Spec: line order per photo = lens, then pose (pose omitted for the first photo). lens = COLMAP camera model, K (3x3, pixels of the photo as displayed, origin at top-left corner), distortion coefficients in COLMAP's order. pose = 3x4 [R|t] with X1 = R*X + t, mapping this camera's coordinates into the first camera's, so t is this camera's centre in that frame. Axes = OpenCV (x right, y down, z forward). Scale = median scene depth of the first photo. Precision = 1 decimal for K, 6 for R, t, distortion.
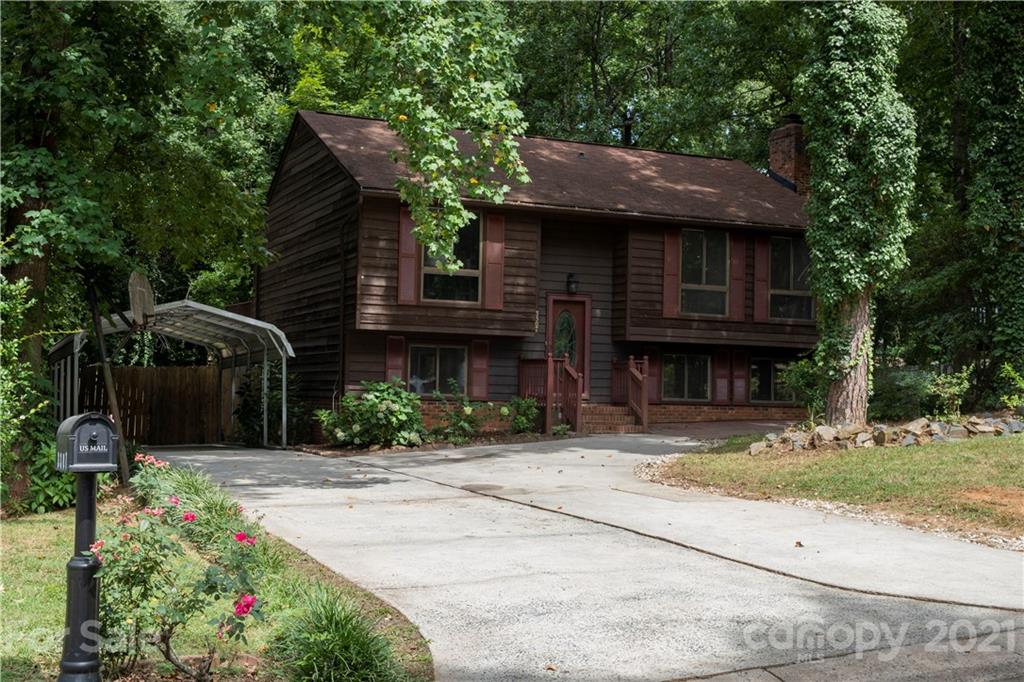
lens RADIAL K [[1276.8, 0, 512.0], [0, 1276.8, 341.0], [0, 0, 1]] dist [0.126464, -0.005221]
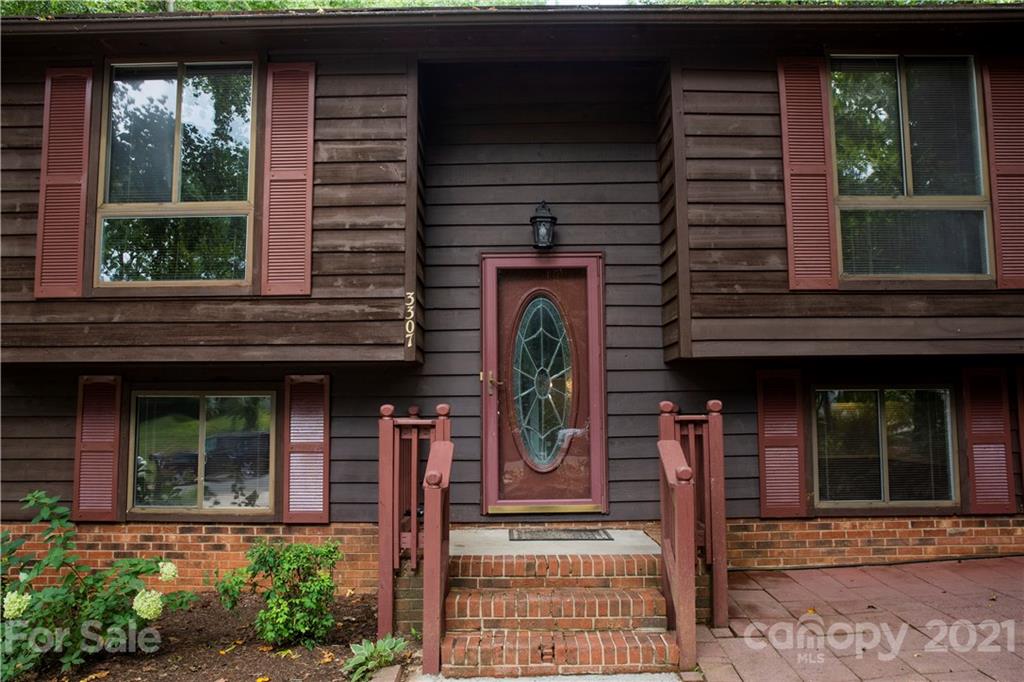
lens RADIAL K [[768.0, 0, 496.7], [0, 768.0, 342.3], [0, 0, 1]] dist [-0.109422, 0.093299]
pose [[0.905789, -0.066784, -0.418434, 0.134914], [0.043882, 0.996976, -0.064130, 0.006922], [0.421451, 0.039727, 0.905980, 0.788741]]
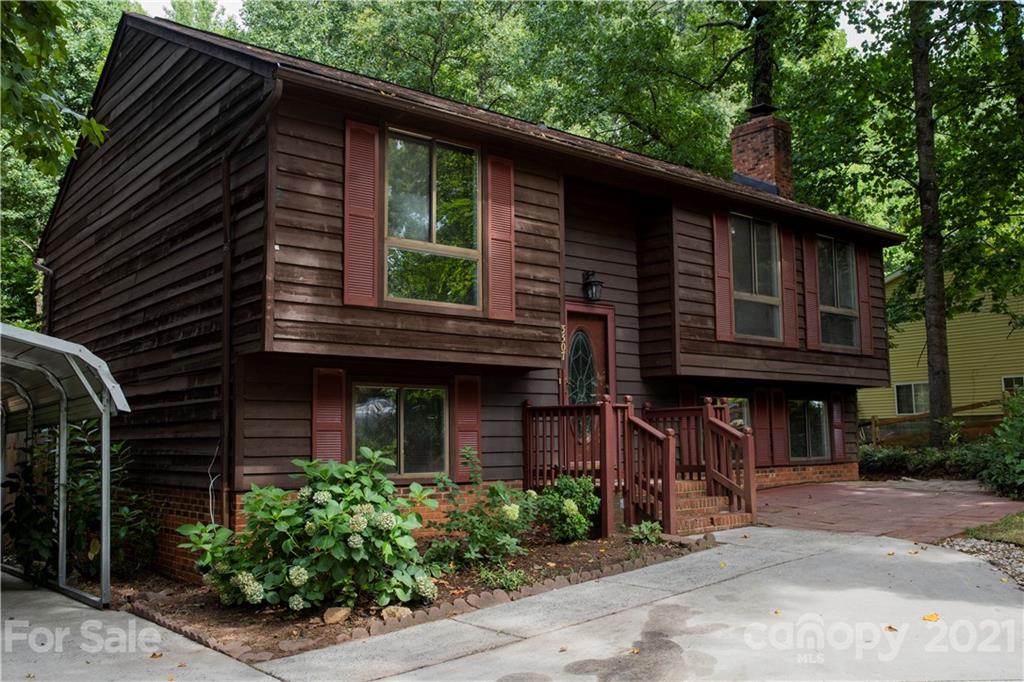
lens RADIAL K [[908.6, 0, 512.0], [0, 908.6, 341.0], [0, 0, 1]] dist [-0.013485, 0.010063]
pose [[0.962625, -0.003250, 0.270820, -0.115306], [0.020848, 0.997850, -0.062130, 0.009425], [-0.270036, 0.065454, 0.960623, 0.589355]]
